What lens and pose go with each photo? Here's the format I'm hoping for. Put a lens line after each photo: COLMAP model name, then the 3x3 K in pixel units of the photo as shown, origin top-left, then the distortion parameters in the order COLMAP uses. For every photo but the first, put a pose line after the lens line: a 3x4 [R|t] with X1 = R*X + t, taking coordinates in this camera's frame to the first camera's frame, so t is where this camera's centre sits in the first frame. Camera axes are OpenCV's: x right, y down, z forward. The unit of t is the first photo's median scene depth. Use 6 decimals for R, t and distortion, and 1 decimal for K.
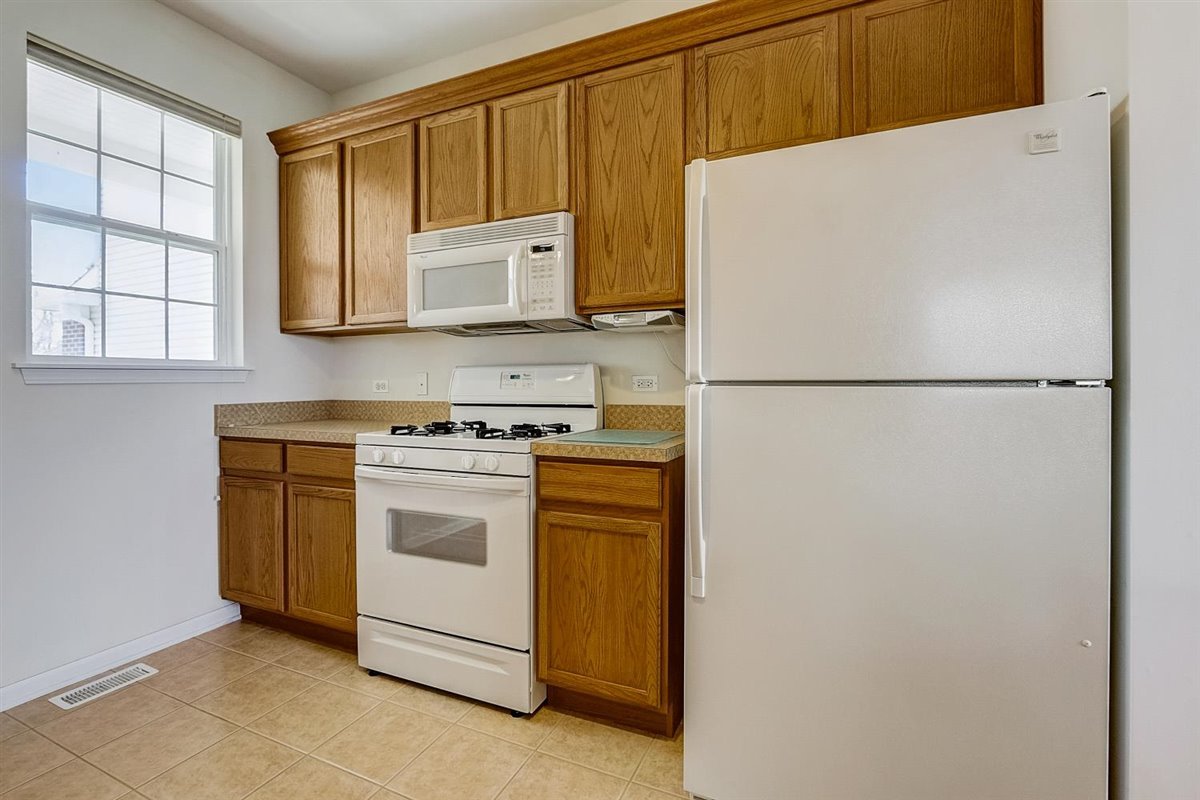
lens RADIAL K [[559.1, 0, 586.9], [0, 559.1, 374.8], [0, 0, 1]] dist [-0.008928, 0.001022]
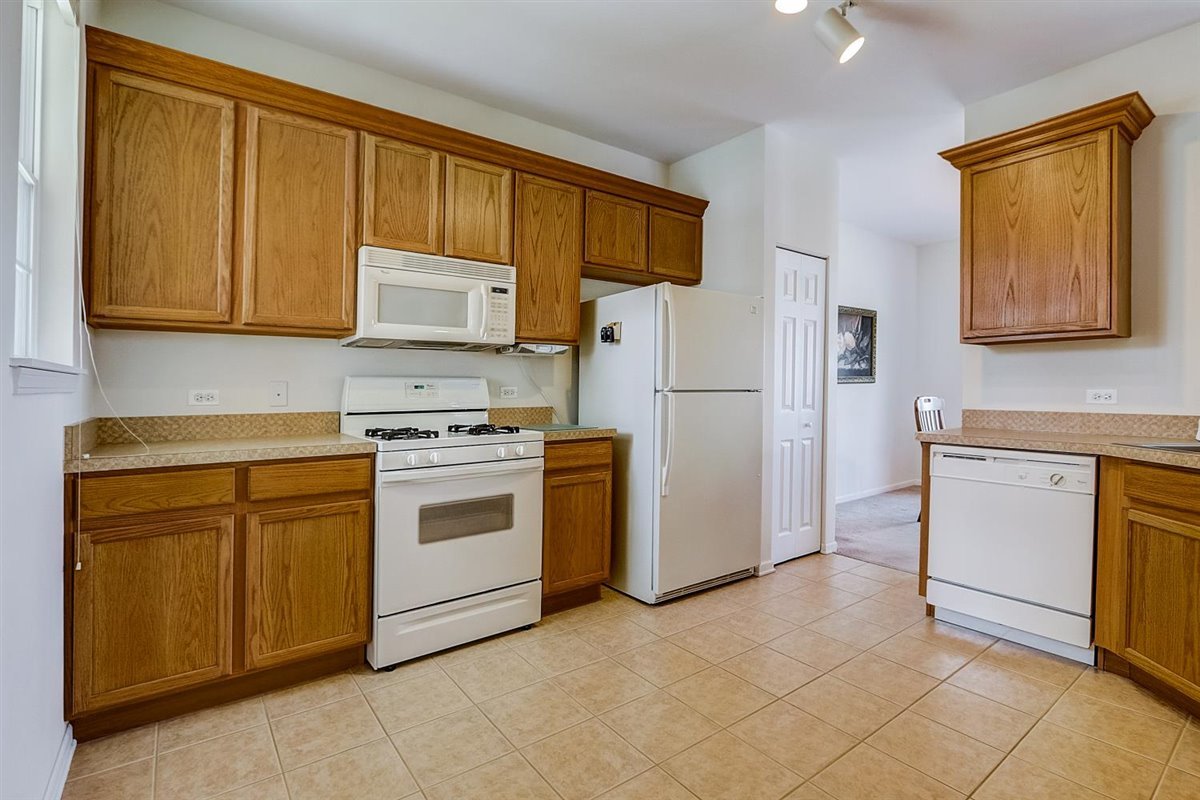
lens RADIAL K [[559.1, 0, 589.3], [0, 559.1, 392.0], [0, 0, 1]] dist [-0.008928, 0.001022]
pose [[0.479603, -0.001458, 0.877484, -1.150903], [-0.007708, 0.999953, 0.005874, 0.005449], [-0.877452, -0.009581, 0.479569, 0.177212]]
